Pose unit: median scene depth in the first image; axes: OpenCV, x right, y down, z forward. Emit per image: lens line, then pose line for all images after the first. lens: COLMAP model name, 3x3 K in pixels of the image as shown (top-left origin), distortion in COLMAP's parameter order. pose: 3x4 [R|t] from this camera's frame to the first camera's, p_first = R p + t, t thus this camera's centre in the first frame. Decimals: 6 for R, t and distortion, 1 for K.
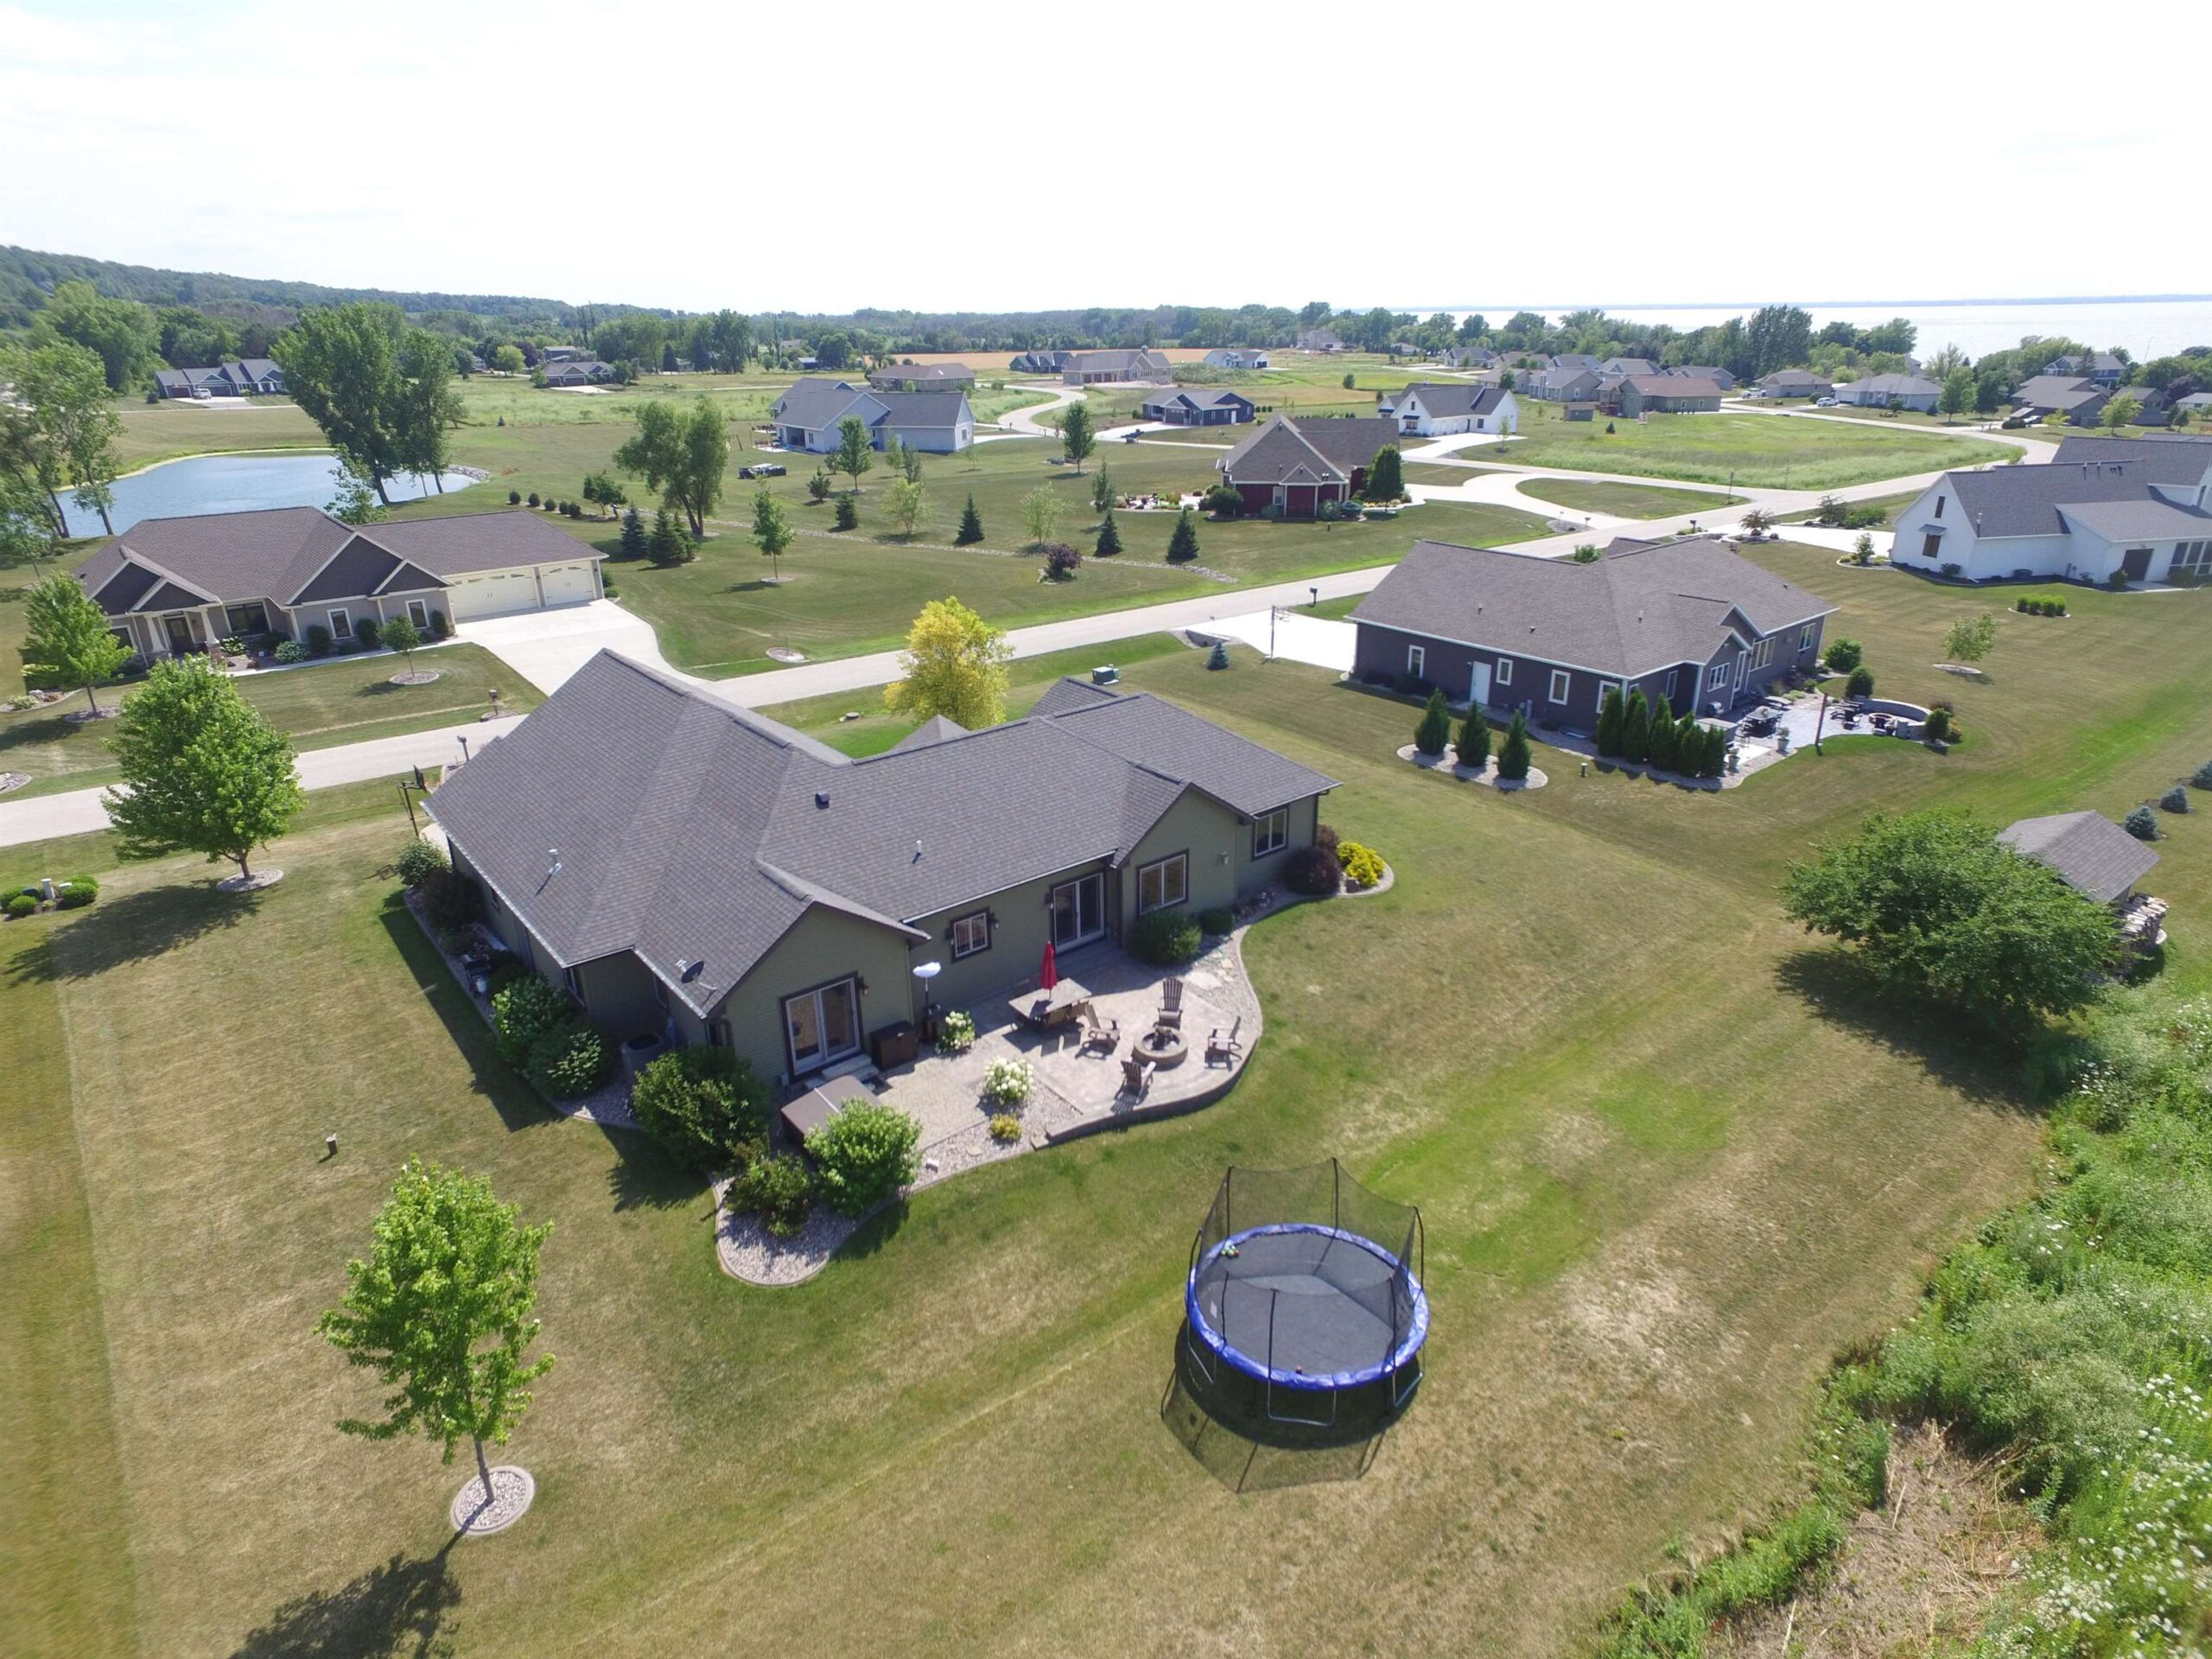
lens RADIAL K [[1265.8, 0, 1111.4], [0, 1265.8, 819.8], [0, 0, 1]] dist [-0.010741, 0.018387]
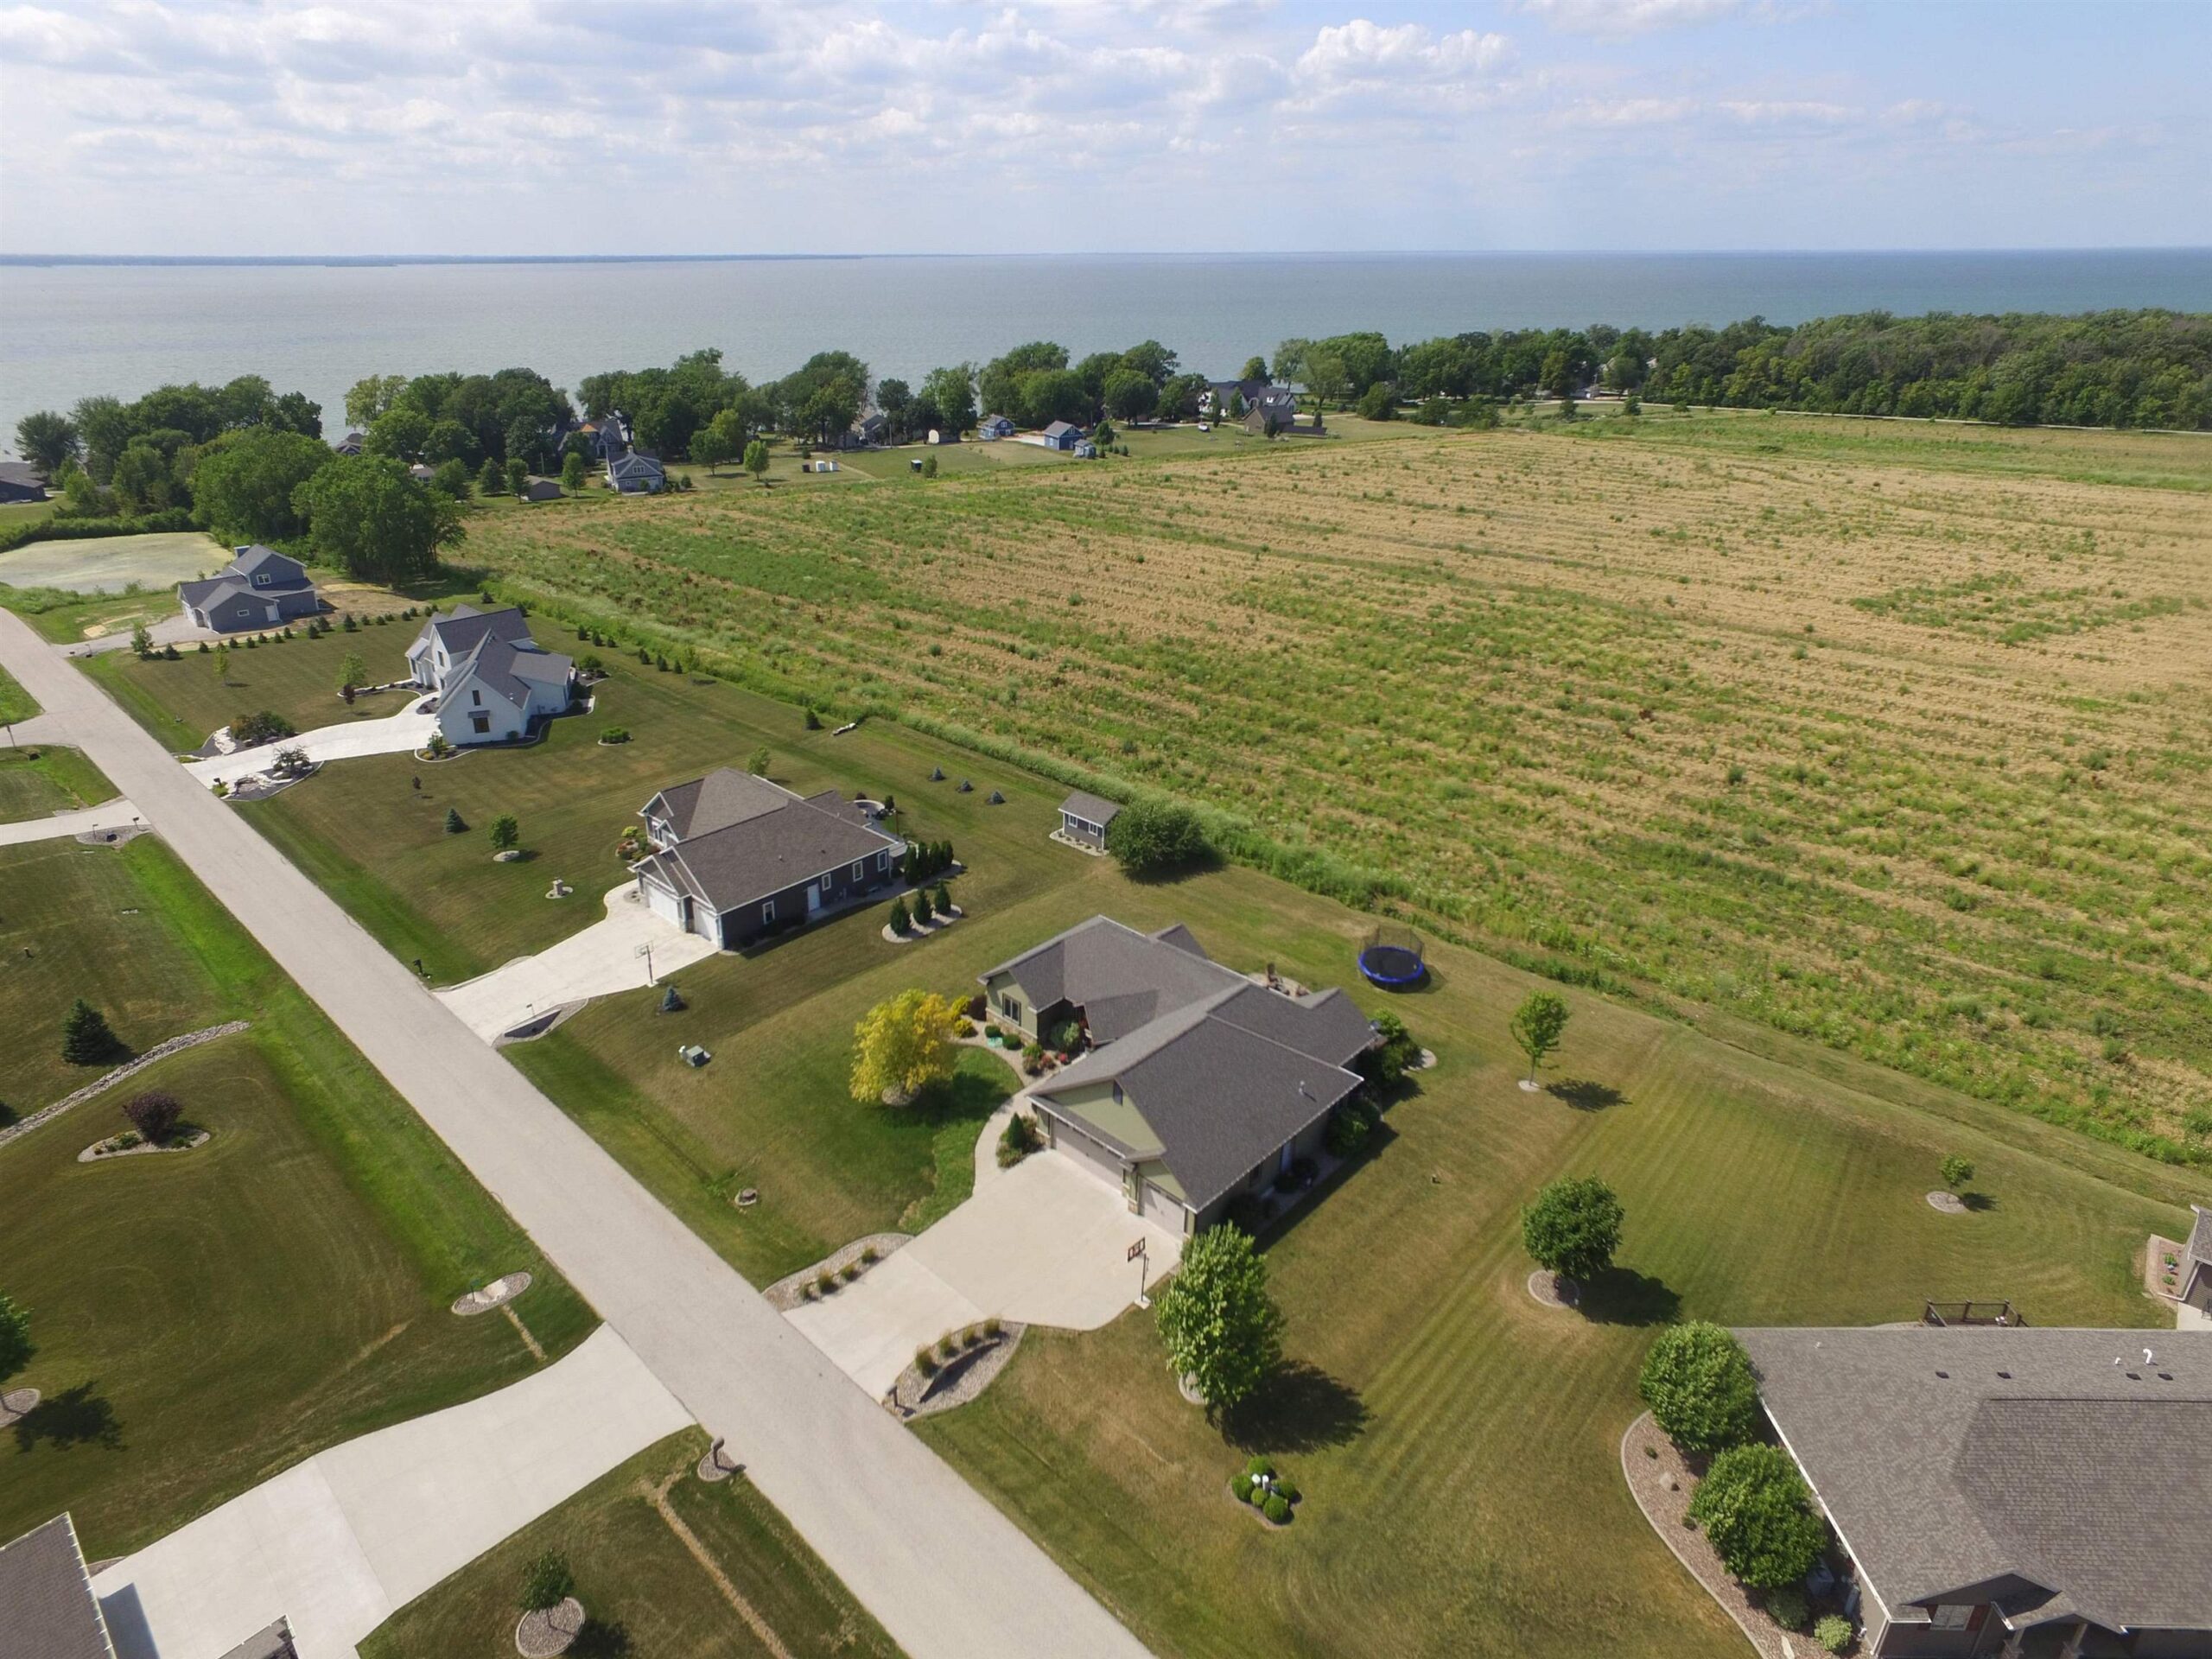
lens RADIAL K [[1286.0, 0, 1085.3], [0, 1286.0, 738.4], [0, 0, 1]] dist [-0.011135, 0.019782]
pose [[-0.120772, -0.342162, 0.931847, -1.397353], [0.376757, 0.852682, 0.361923, -0.870189], [-0.918406, 0.394790, 0.025932, 0.682292]]
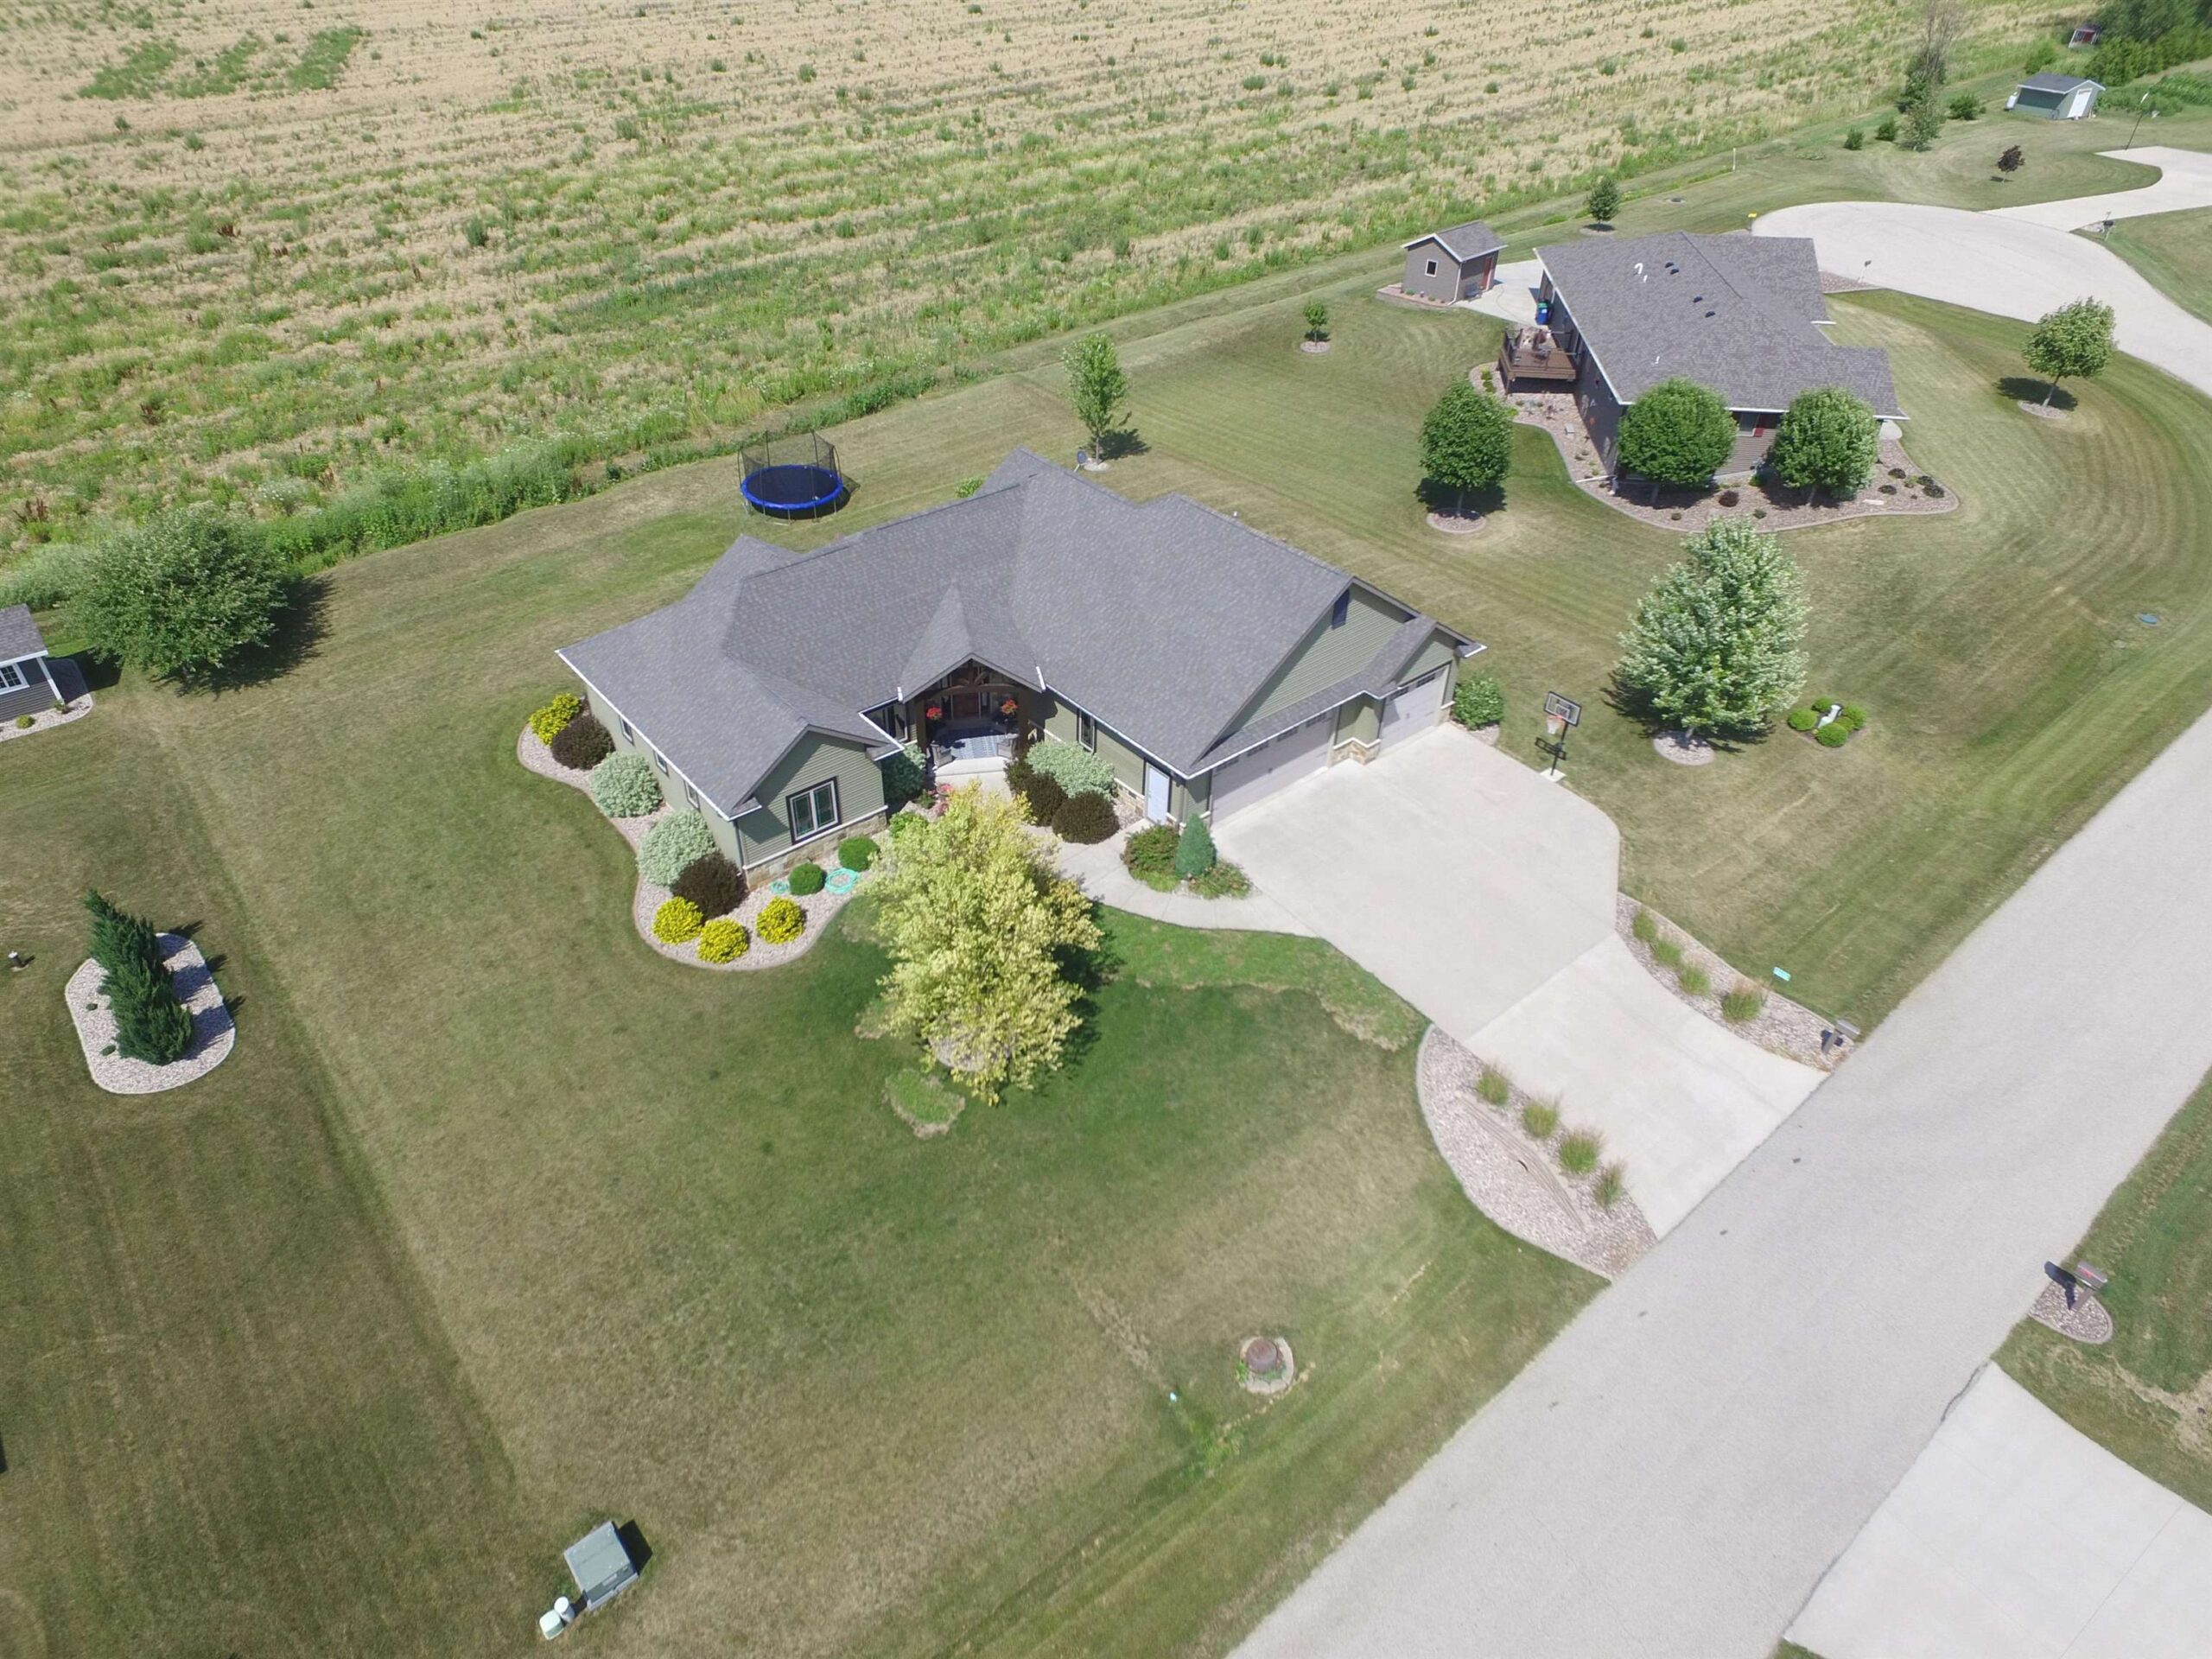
lens RADIAL K [[1359.3, 0, 1070.1], [0, 1359.3, 831.1], [0, 0, 1]] dist [-0.011153, 0.017100]
pose [[-0.999998, 0.001474, 0.000966, -0.172864], [0.001582, 0.509362, 0.860551, -0.692286], [0.000777, 0.860551, -0.509363, 1.334885]]
